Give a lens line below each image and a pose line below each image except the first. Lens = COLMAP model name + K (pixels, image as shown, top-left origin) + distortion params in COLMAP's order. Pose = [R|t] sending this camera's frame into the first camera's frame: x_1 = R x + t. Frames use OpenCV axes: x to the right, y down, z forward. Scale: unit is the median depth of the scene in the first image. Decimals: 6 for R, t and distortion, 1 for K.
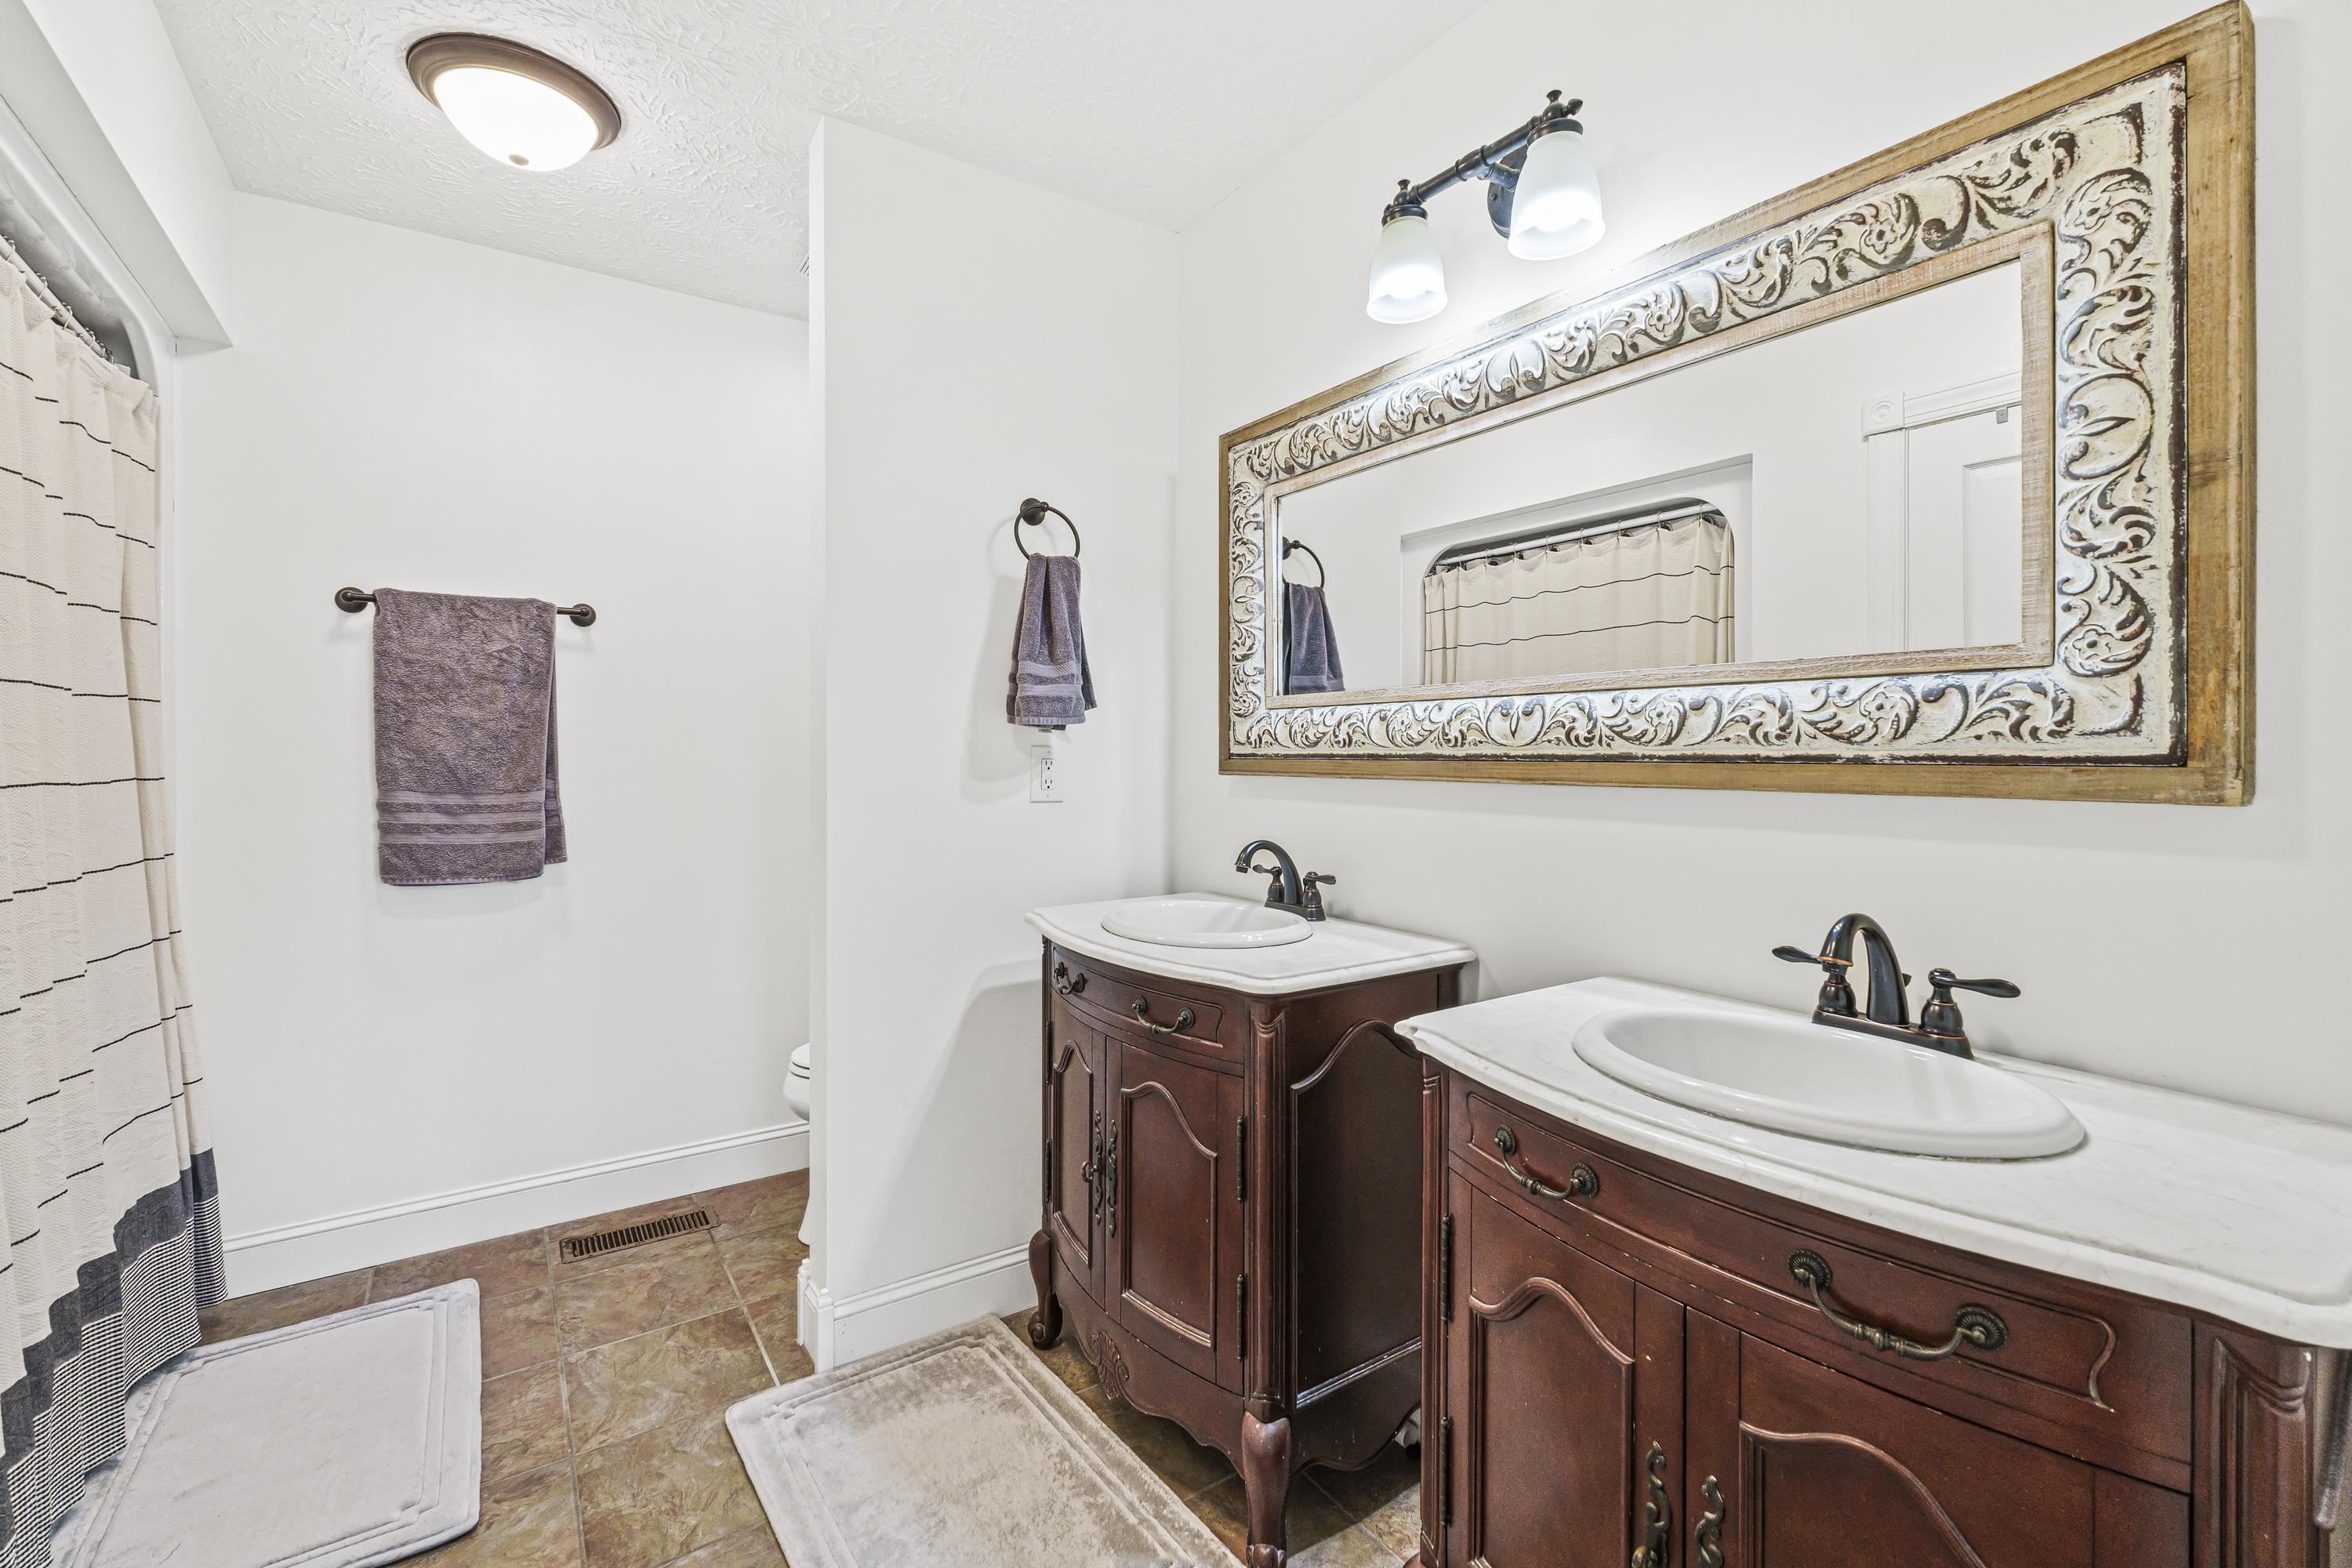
lens RADIAL K [[1025.0, 0, 1180.3], [0, 1025.0, 752.8], [0, 0, 1]] dist [0.005463, 0.000345]
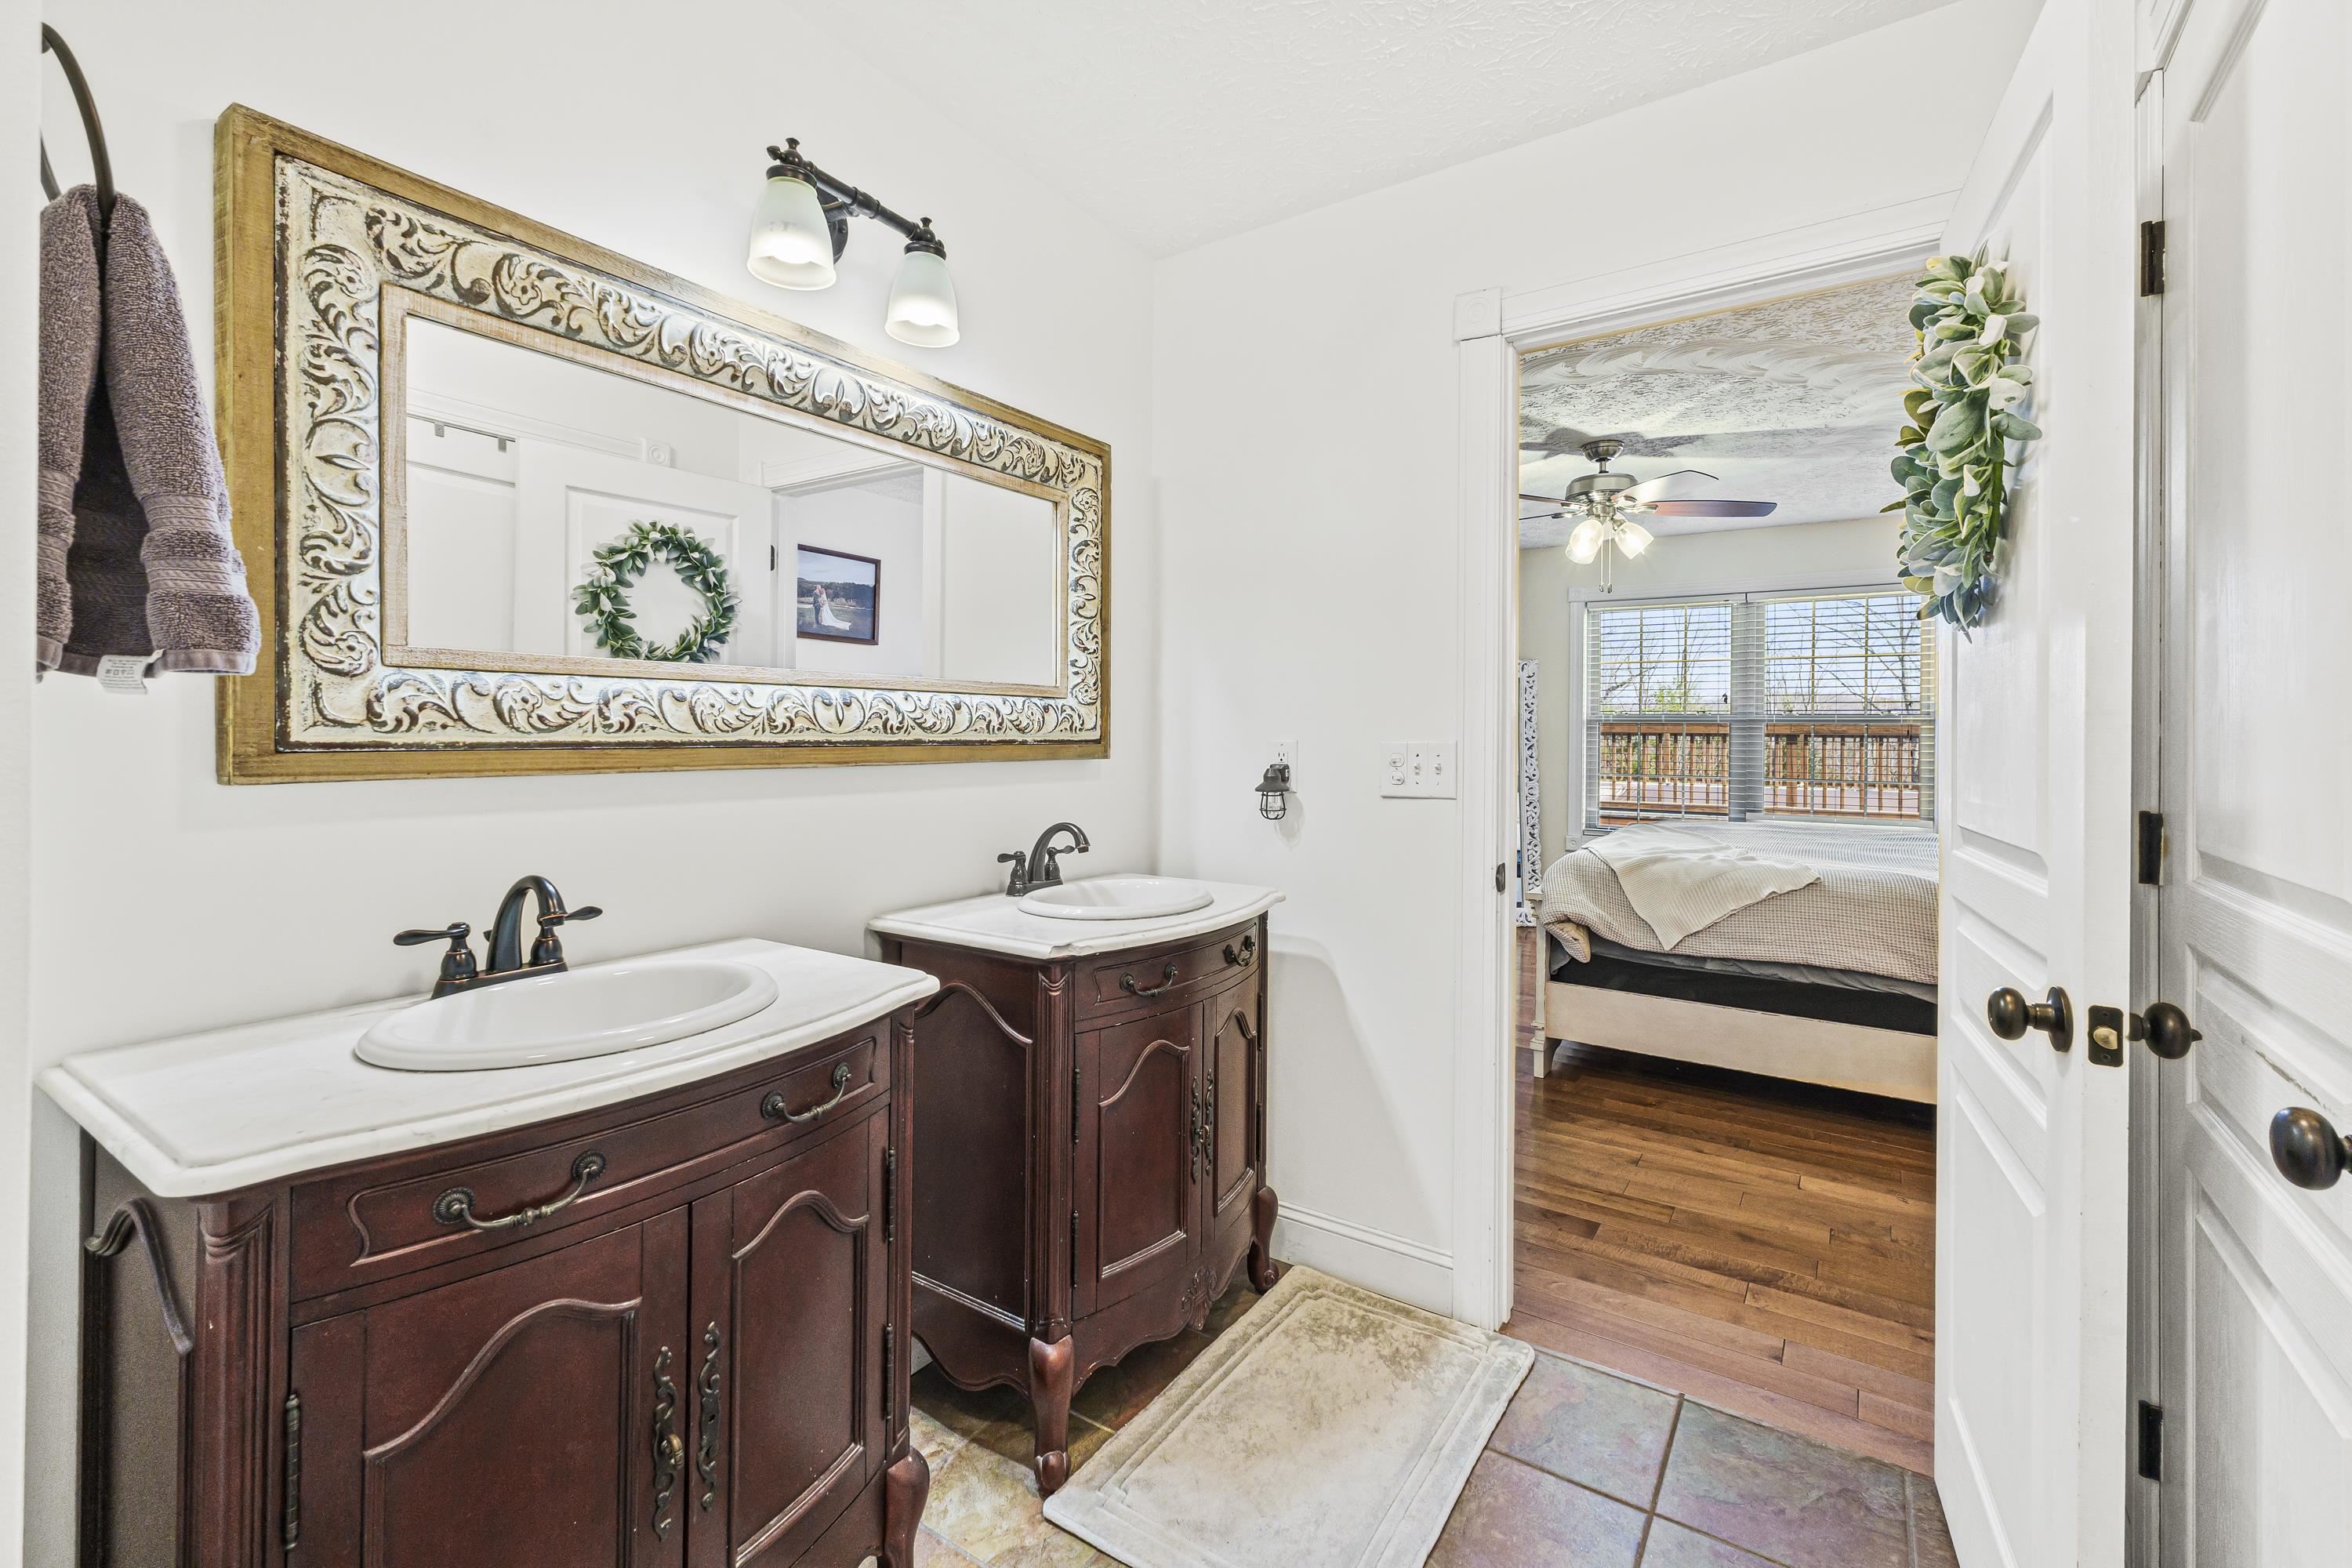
lens RADIAL K [[1020.9, 0, 1165.0], [0, 1020.9, 713.3], [0, 0, 1]] dist [0.003533, 0.000227]
pose [[-0.367559, 0.018633, 0.929814, -0.844100], [-0.002242, 0.999779, -0.020922, -0.005781], [-0.929998, -0.009774, -0.367435, 1.098558]]
